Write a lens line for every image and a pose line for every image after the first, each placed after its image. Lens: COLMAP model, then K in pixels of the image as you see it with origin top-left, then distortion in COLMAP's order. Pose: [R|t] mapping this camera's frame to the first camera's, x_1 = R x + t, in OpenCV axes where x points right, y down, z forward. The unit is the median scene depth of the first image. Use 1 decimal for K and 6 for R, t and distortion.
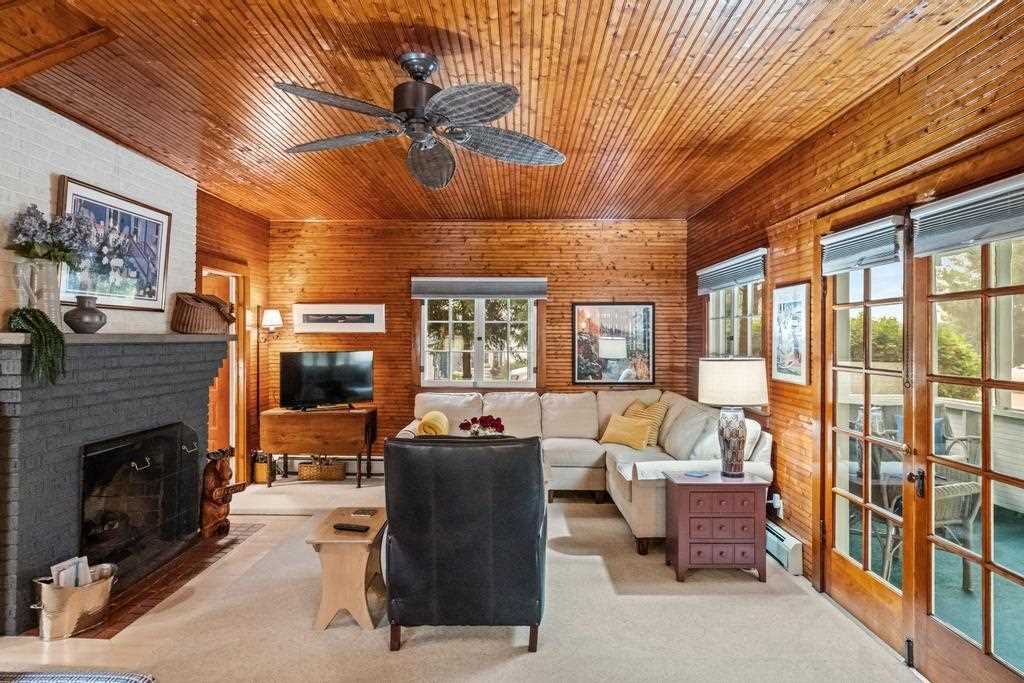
lens RADIAL K [[595.4, 0, 513.1], [0, 595.4, 335.6], [0, 0, 1]] dist [0.003371, 0.000100]
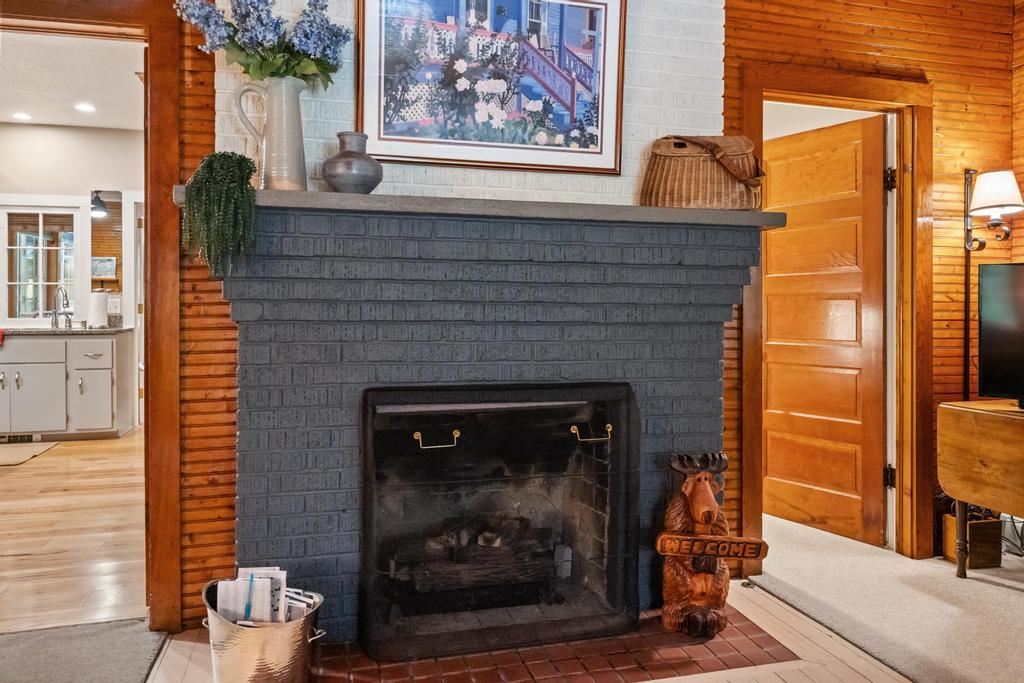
lens RADIAL K [[732.4, 0, 508.0], [0, 732.4, 313.6], [0, 0, 1]] dist [-0.009083, 0.008563]
pose [[0.271562, 0.004081, -0.962412, 0.013460], [-0.002645, 0.999990, 0.003494, 0.061555], [0.962417, 0.001597, 0.271570, 0.538676]]
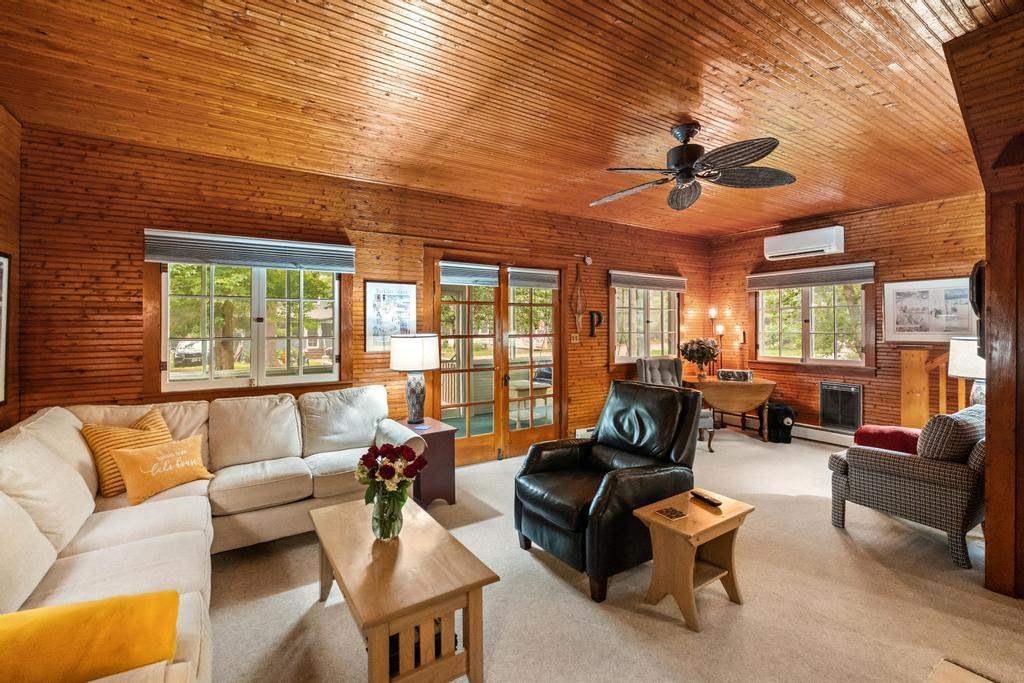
lens RADIAL K [[456.7, 0, 516.2], [0, 456.7, 323.5], [0, 0, 1]] dist [-0.004596, -0.000498]
pose [[-0.556887, -0.001959, 0.830586, -0.400304], [-0.002401, 0.999997, 0.000748, 0.007345], [-0.830585, -0.001578, -0.556890, 0.909212]]
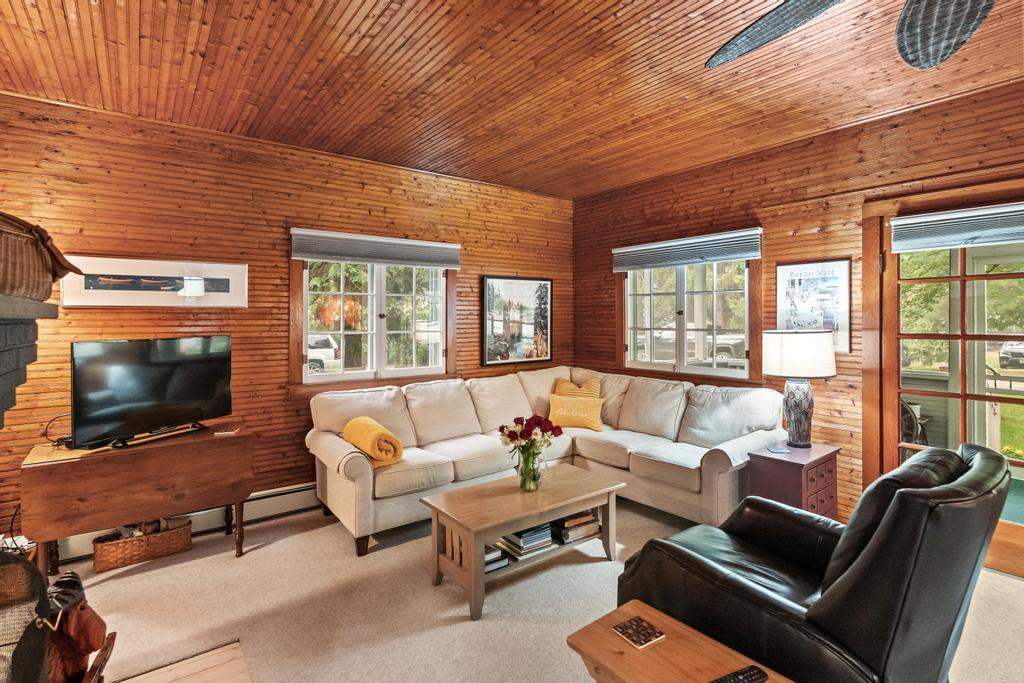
lens RADIAL K [[497.9, 0, 511.3], [0, 497.9, 317.3], [0, 0, 1]] dist [-0.001463, -0.001254]
pose [[0.787921, -0.006291, 0.615744, -0.353741], [0.006377, 0.999978, 0.002056, 0.007201], [-0.615743, 0.002306, 0.787944, 0.417089]]
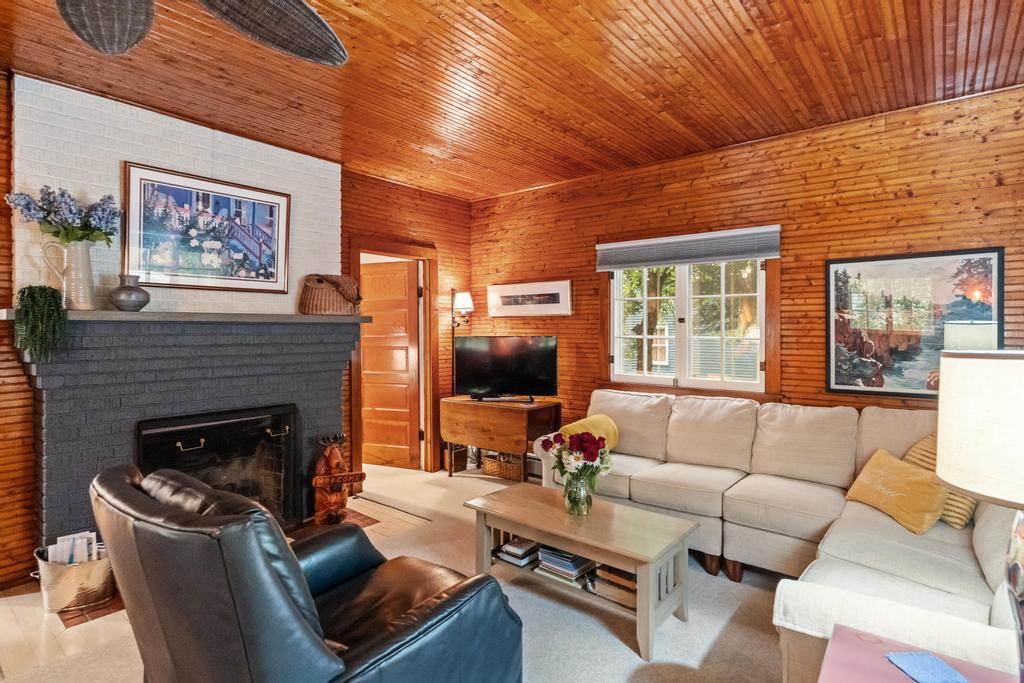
lens RADIAL K [[533.8, 0, 514.3], [0, 533.8, 334.0], [0, 0, 1]] dist [-0.003901, 0.002176]
pose [[0.783432, 0.003352, -0.621468, 0.207144], [0.003924, 0.999939, 0.010340, 0.015763], [0.621465, -0.010540, 0.783371, 0.393186]]
